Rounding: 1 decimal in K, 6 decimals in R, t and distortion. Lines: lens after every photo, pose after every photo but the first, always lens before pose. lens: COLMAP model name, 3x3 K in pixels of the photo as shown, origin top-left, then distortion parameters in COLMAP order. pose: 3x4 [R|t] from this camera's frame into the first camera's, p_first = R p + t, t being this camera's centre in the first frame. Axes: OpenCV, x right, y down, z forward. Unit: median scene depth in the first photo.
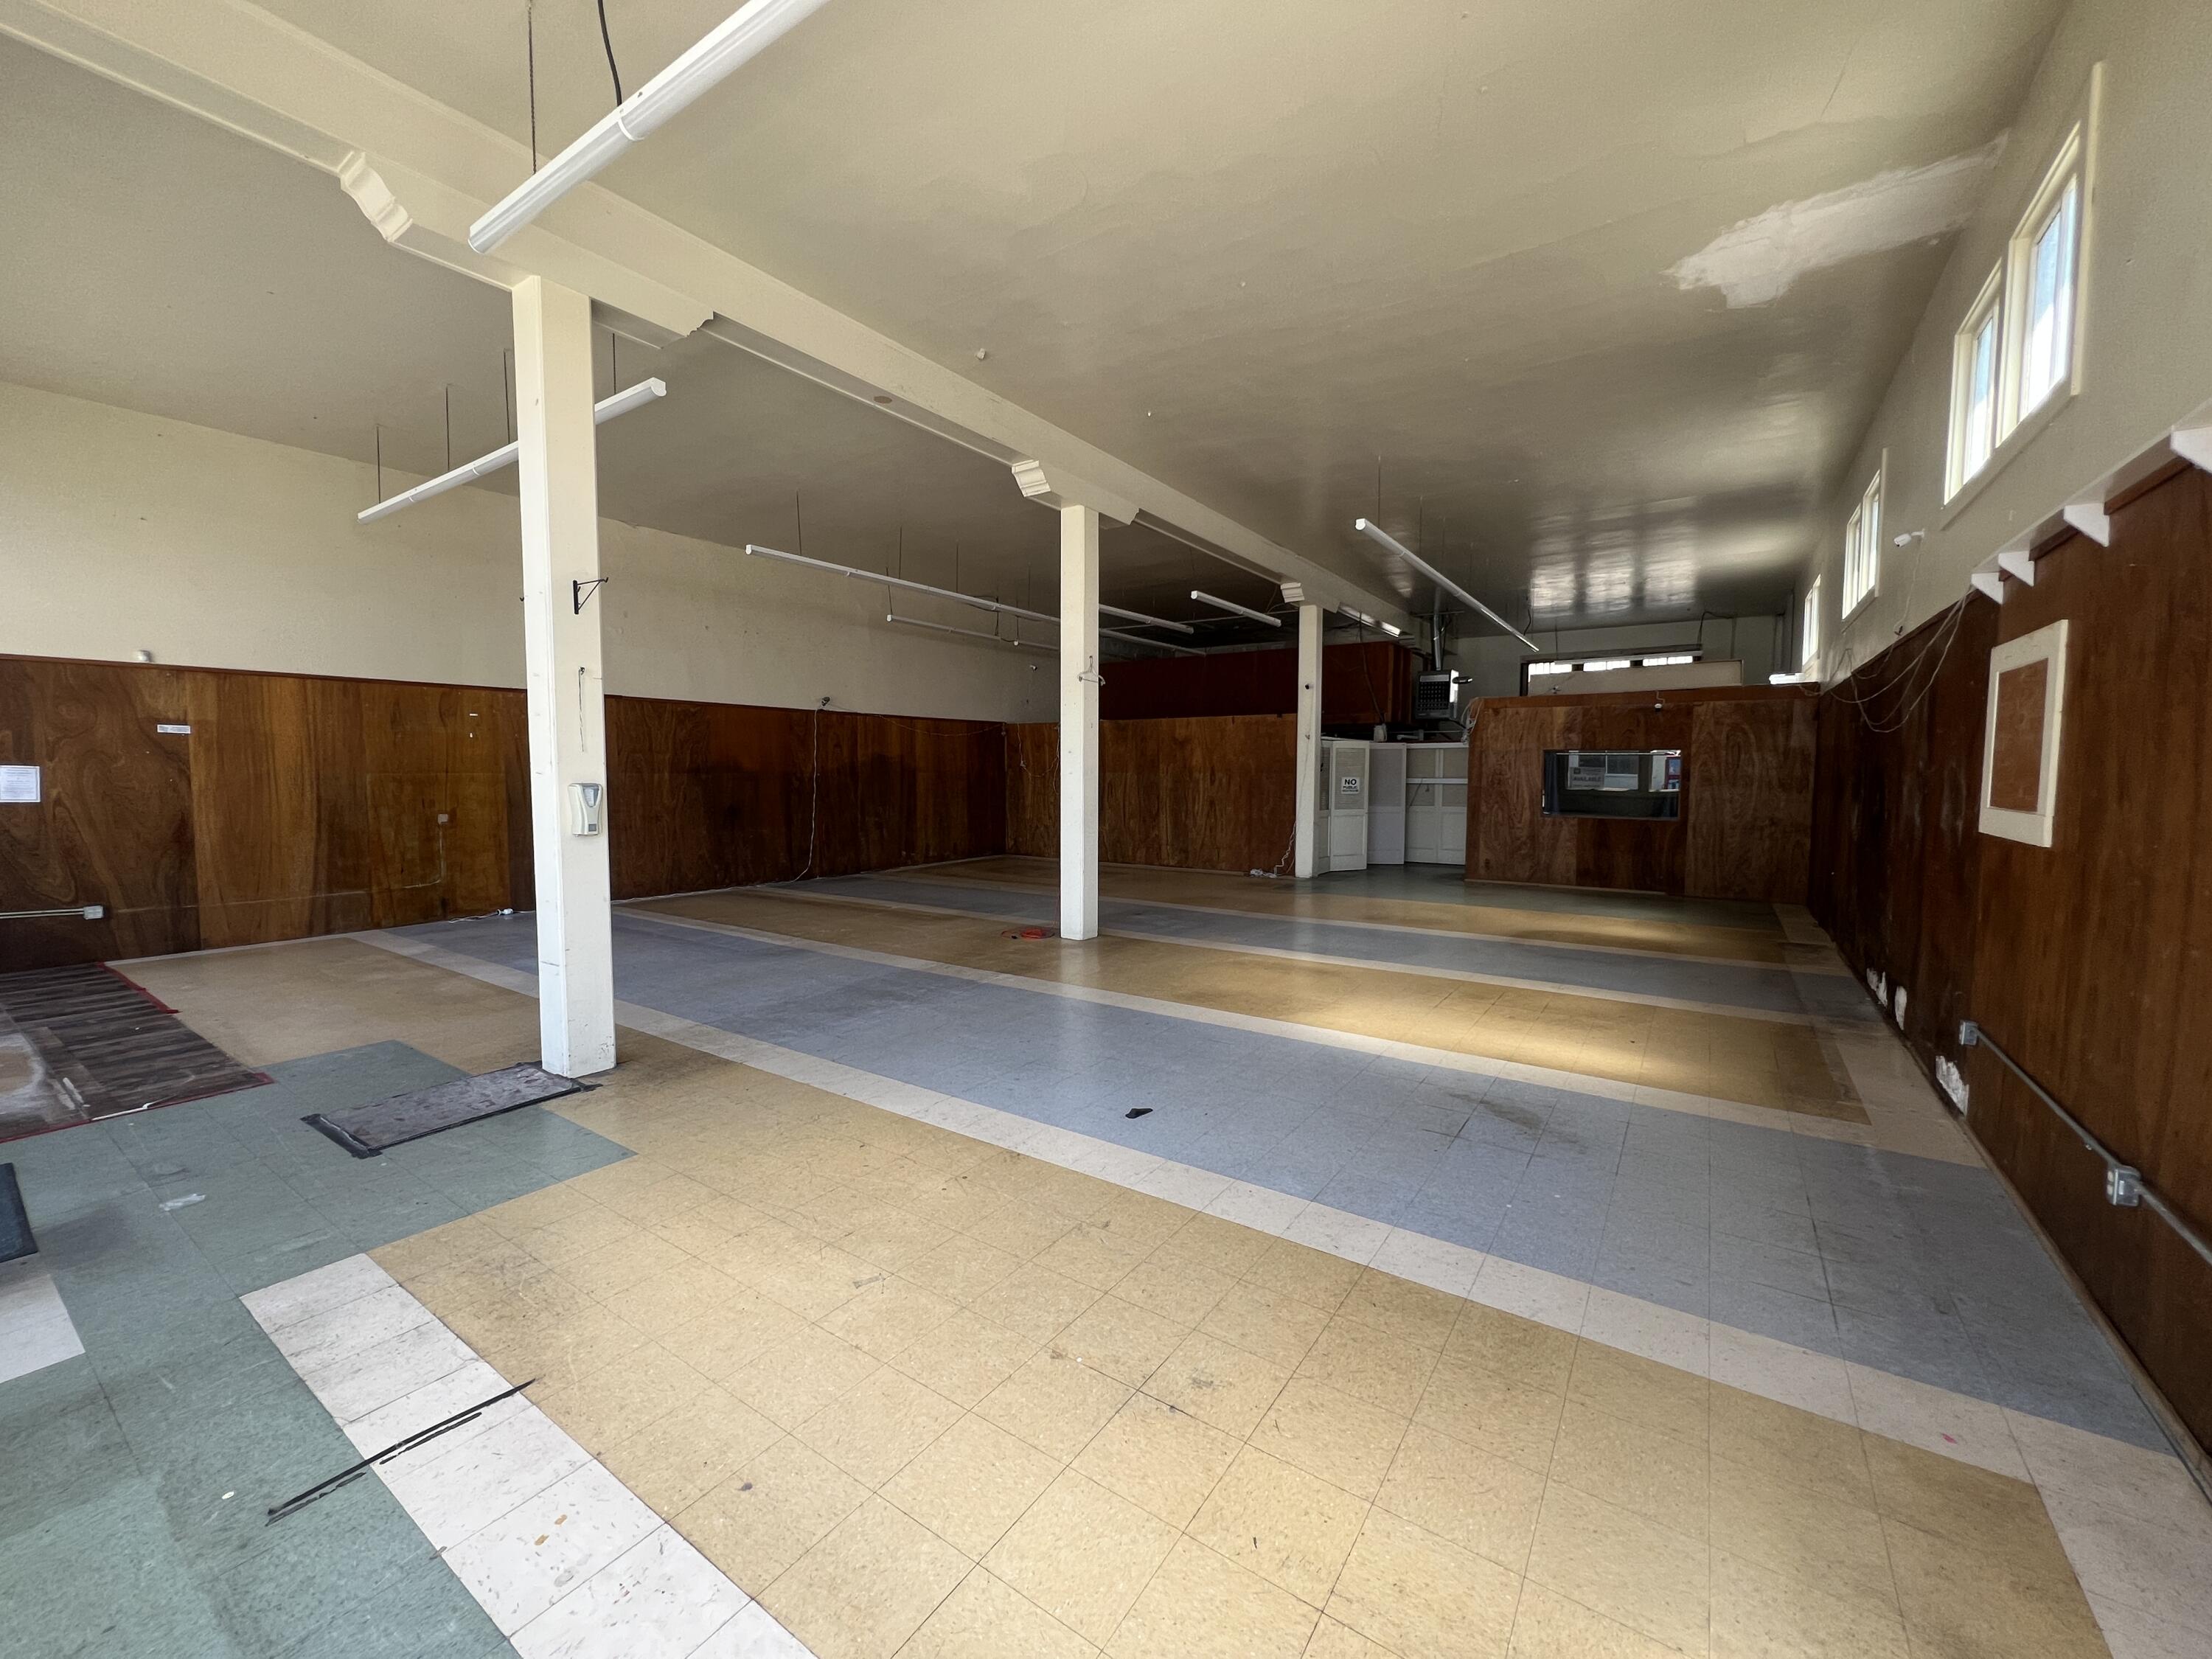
lens RADIAL K [[888.7, 0, 1106.0], [0, 888.7, 829.5], [0, 0, 1]] dist [-0.000696, 0.000328]
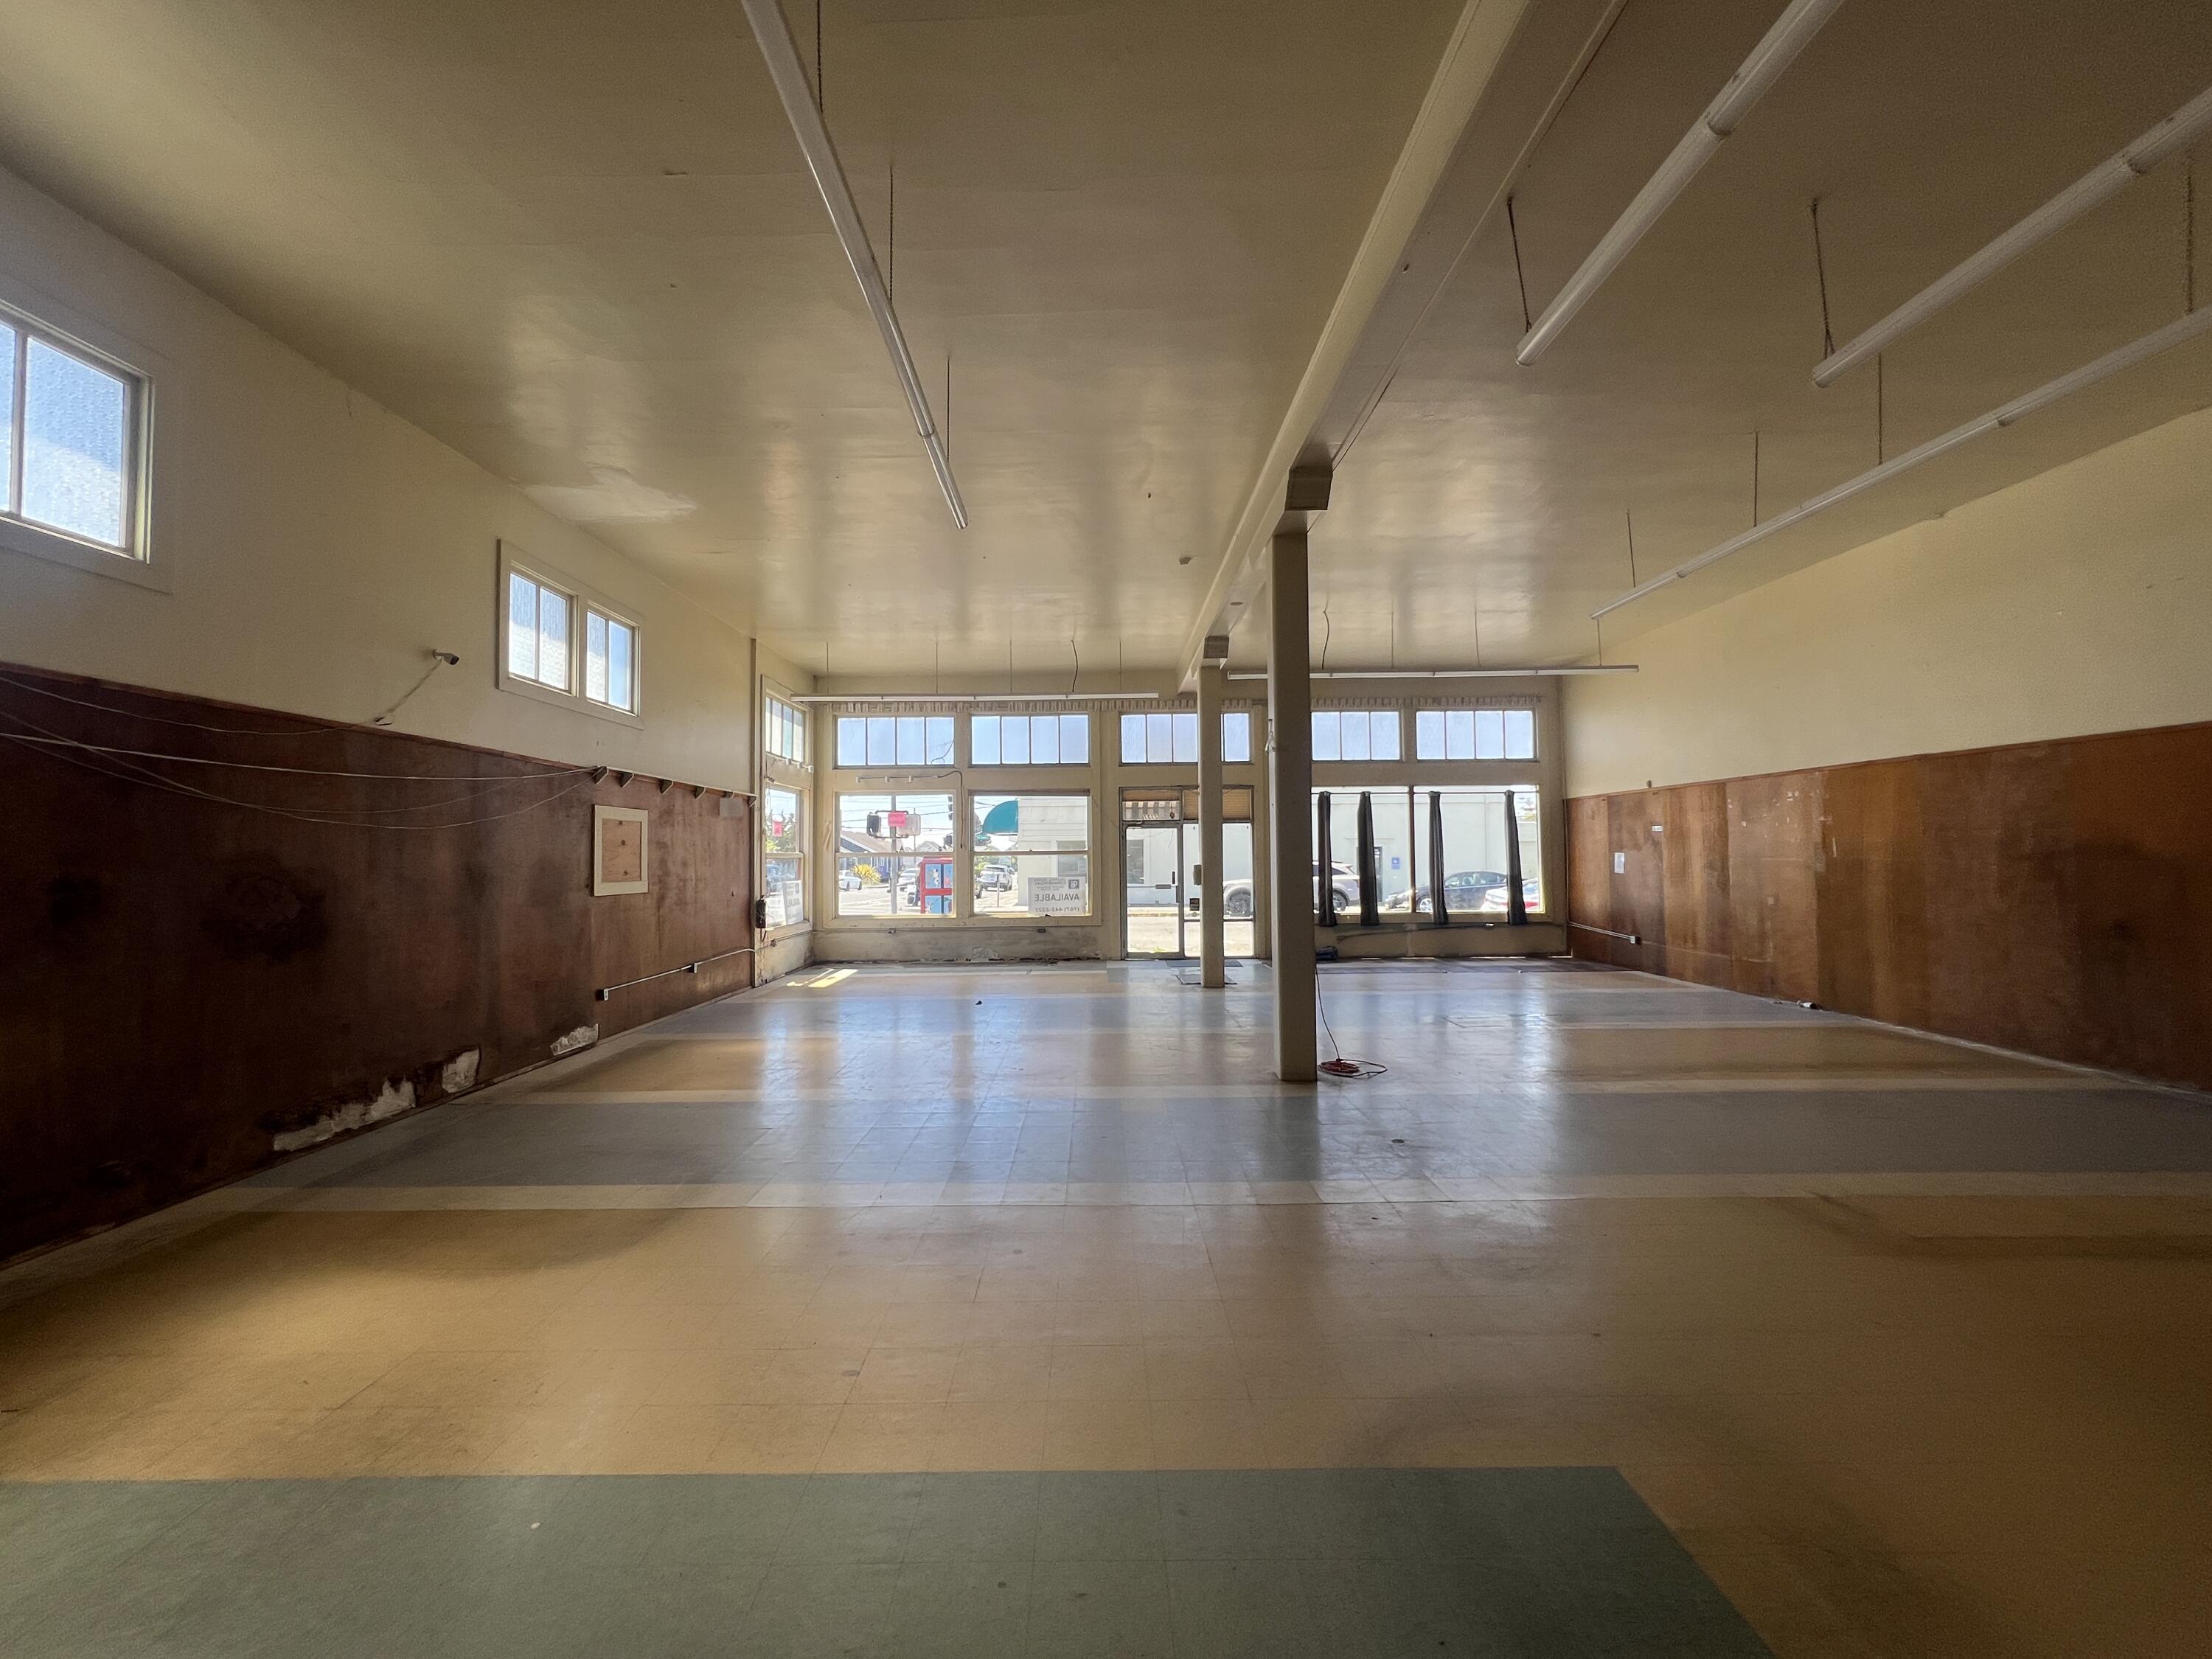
lens RADIAL K [[888.7, 0, 1106.0], [0, 888.7, 829.5], [0, 0, 1]] dist [-0.000696, 0.000328]
pose [[-0.827315, -0.018077, -0.561448, 0.573798], [-0.038011, 0.998993, 0.023845, -0.106465], [0.560451, 0.041069, -0.827168, 1.654072]]
